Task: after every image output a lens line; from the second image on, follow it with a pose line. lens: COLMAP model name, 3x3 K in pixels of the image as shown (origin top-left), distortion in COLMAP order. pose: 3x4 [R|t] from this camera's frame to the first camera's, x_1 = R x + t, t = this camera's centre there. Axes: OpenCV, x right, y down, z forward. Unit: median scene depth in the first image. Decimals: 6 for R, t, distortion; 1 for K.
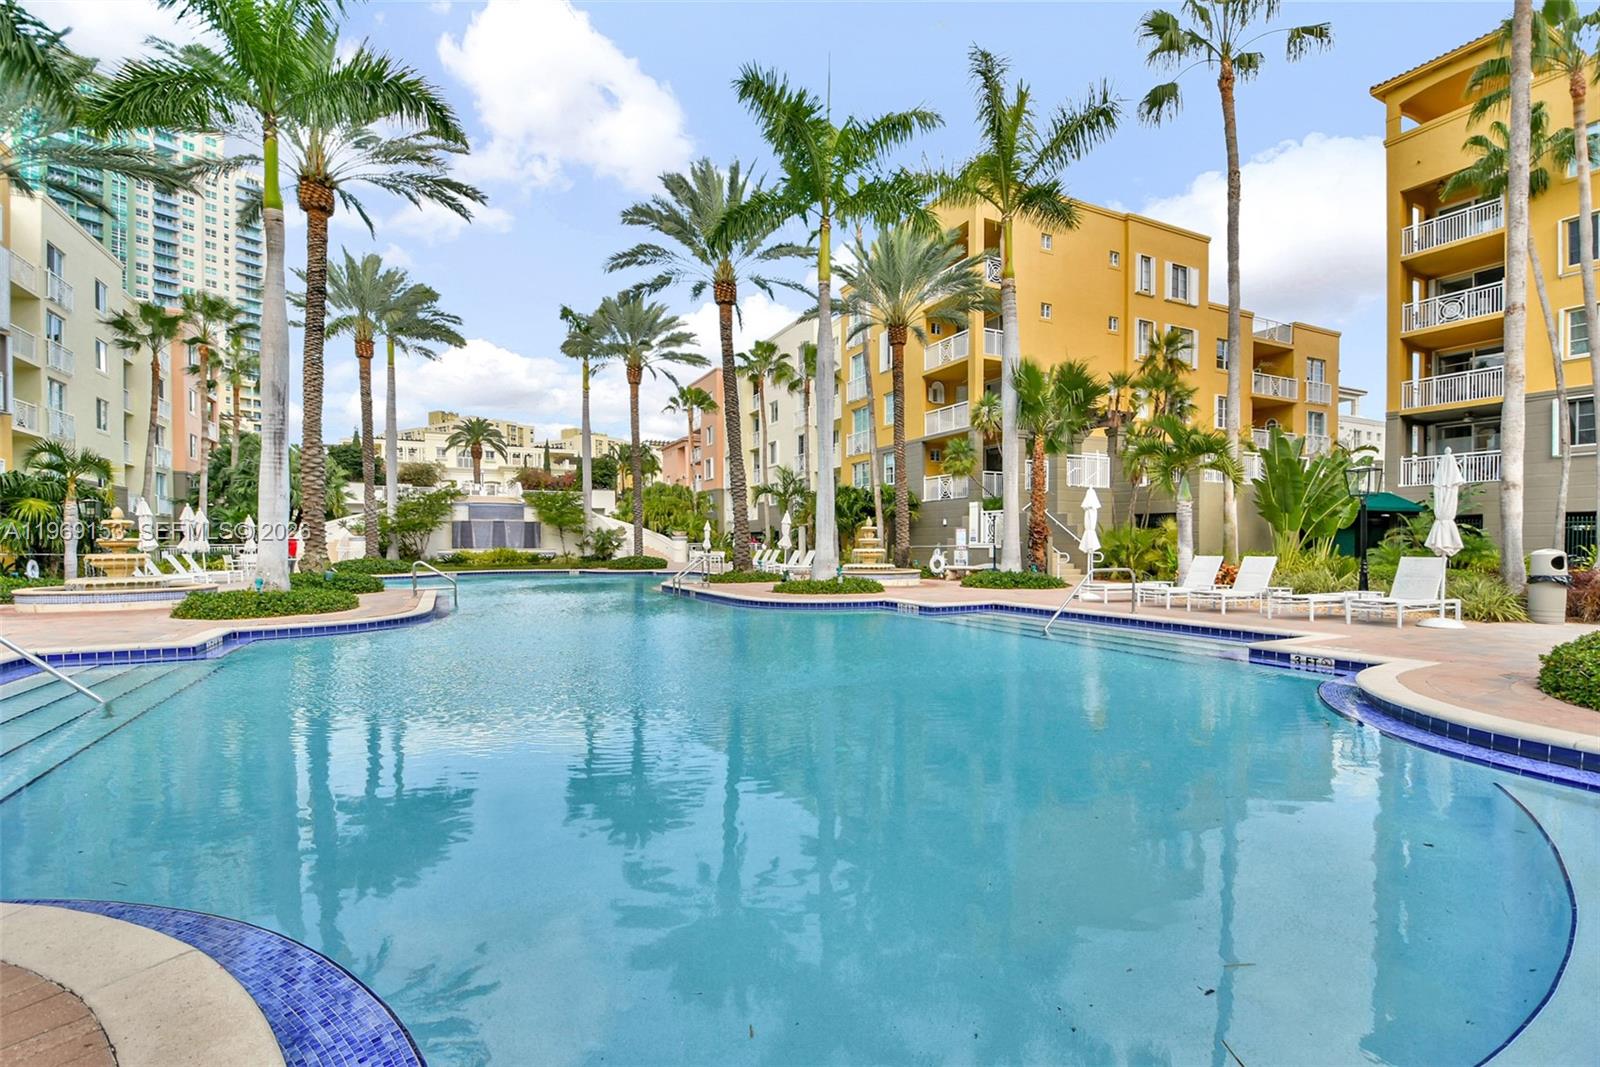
lens RADIAL K [[688.2, 0, 806.3], [0, 688.2, 555.8], [0, 0, 1]] dist [0.013778, -0.018333]
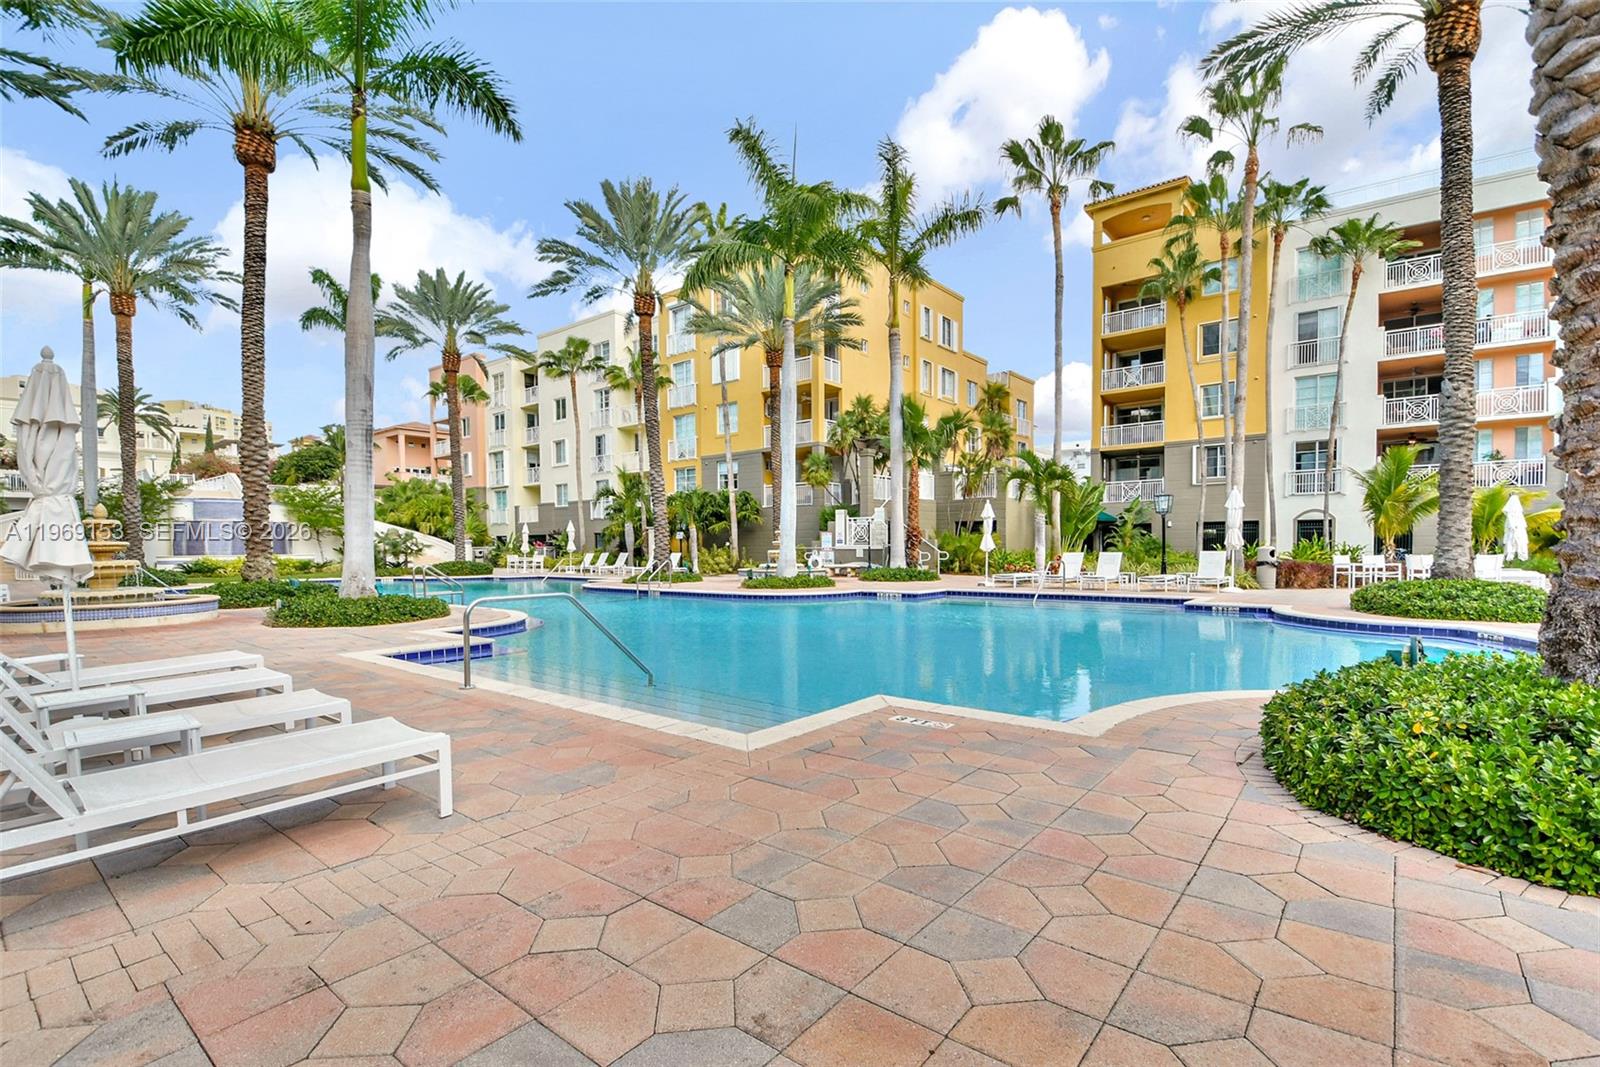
lens RADIAL K [[703.4, 0, 802.5], [0, 703.4, 556.5], [0, 0, 1]] dist [0.015270, -0.012791]
pose [[0.915555, -0.010864, 0.402046, -0.275220], [0.012514, 0.999921, -0.001477, 0.001991], [-0.401998, 0.006384, 0.915618, -0.057447]]
